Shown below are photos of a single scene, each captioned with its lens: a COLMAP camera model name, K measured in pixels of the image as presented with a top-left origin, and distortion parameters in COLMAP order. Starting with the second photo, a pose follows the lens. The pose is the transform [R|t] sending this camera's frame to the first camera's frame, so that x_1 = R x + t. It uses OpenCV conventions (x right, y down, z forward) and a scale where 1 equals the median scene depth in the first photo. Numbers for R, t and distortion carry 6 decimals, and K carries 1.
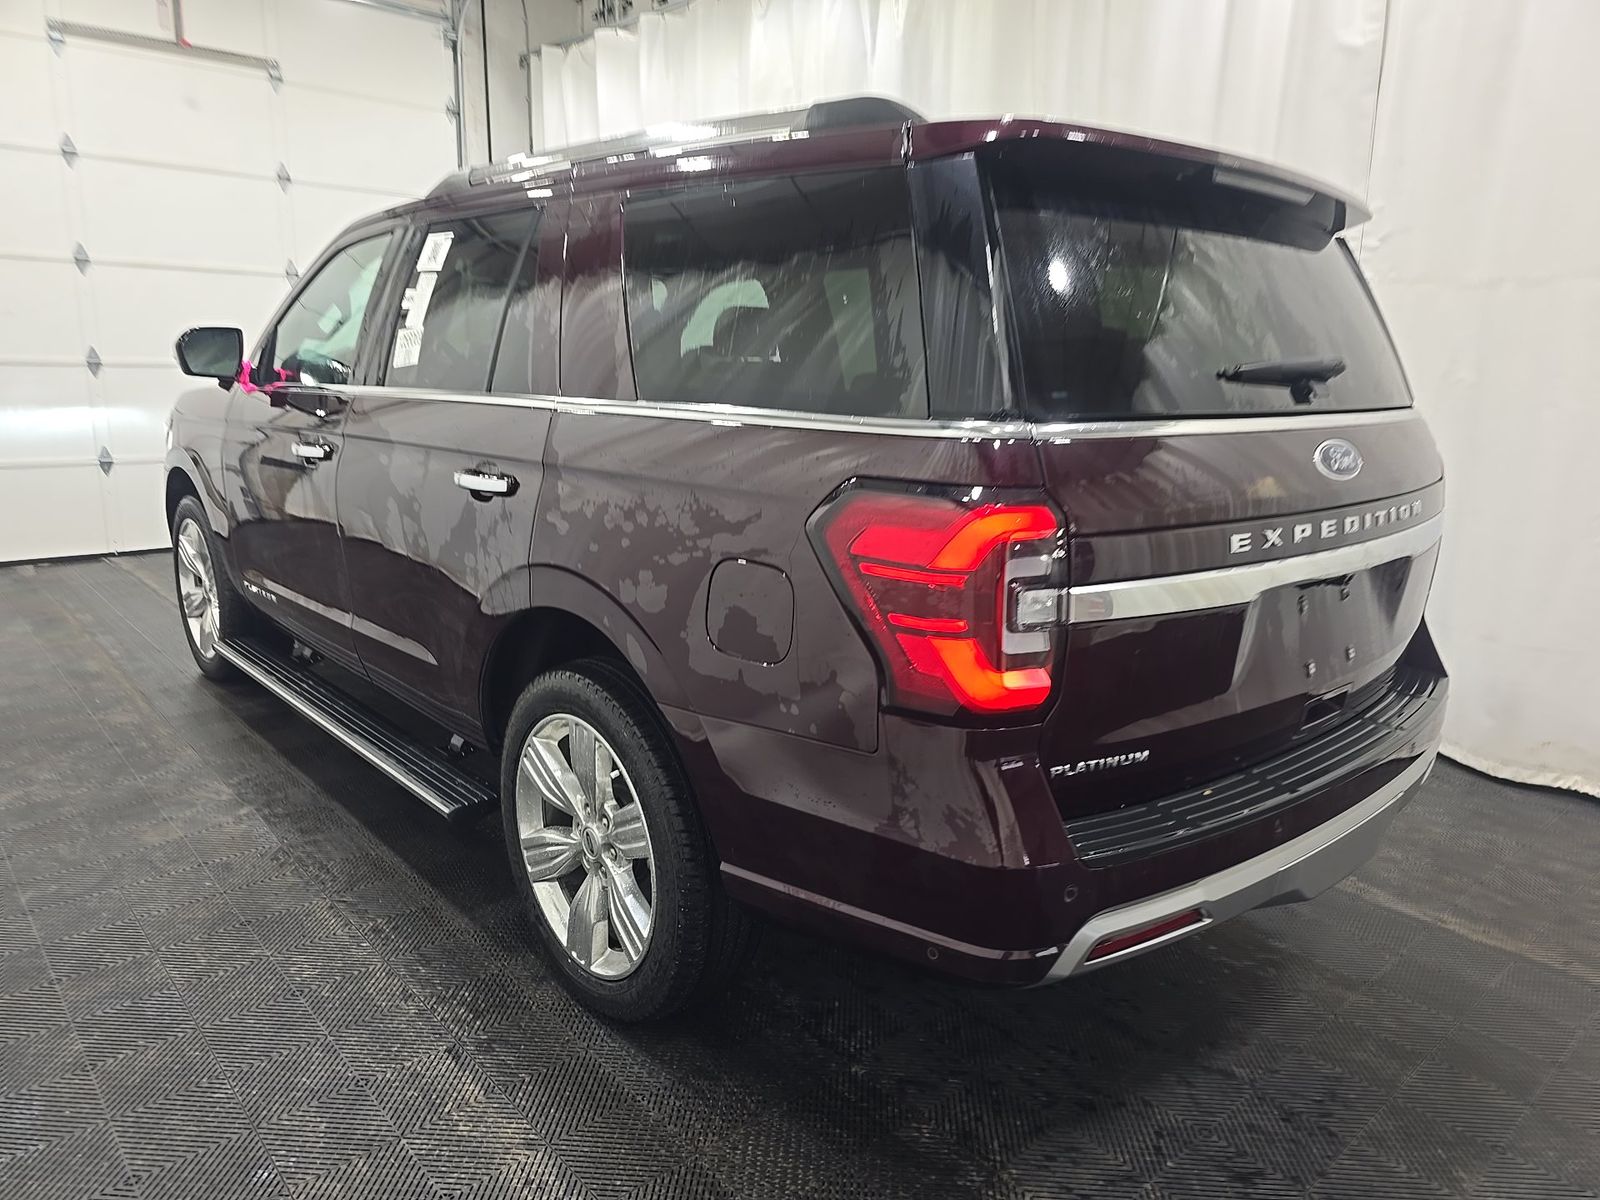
lens RADIAL K [[1076.0, 0, 738.3], [0, 1076.0, 613.2], [0, 0, 1]] dist [0.036353, -0.021245]
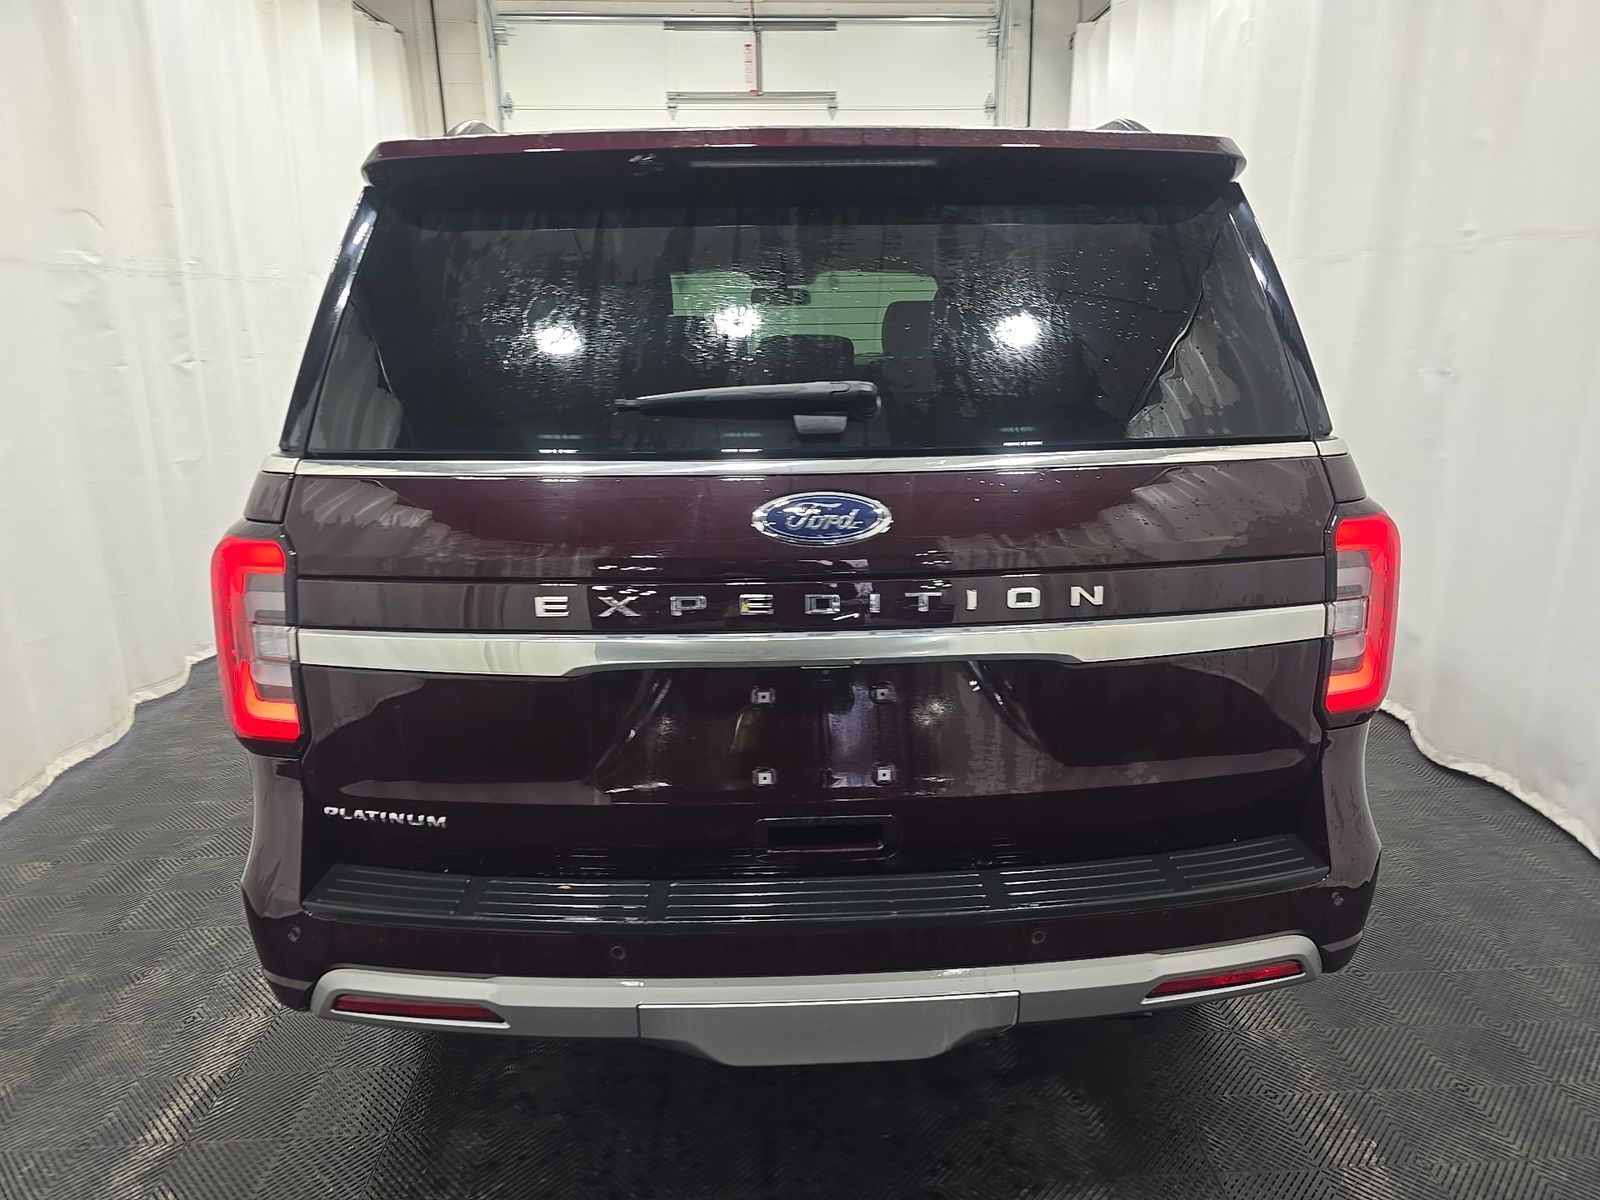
lens RADIAL K [[1076.0, 0, 803.1], [0, 1076.0, 599.1], [0, 0, 1]] dist [0.036353, -0.021245]
pose [[0.787731, 0.117481, -0.604713, 1.093429], [-0.114771, 0.992448, 0.043302, -0.125506], [0.605233, 0.035293, 0.795266, 0.421657]]
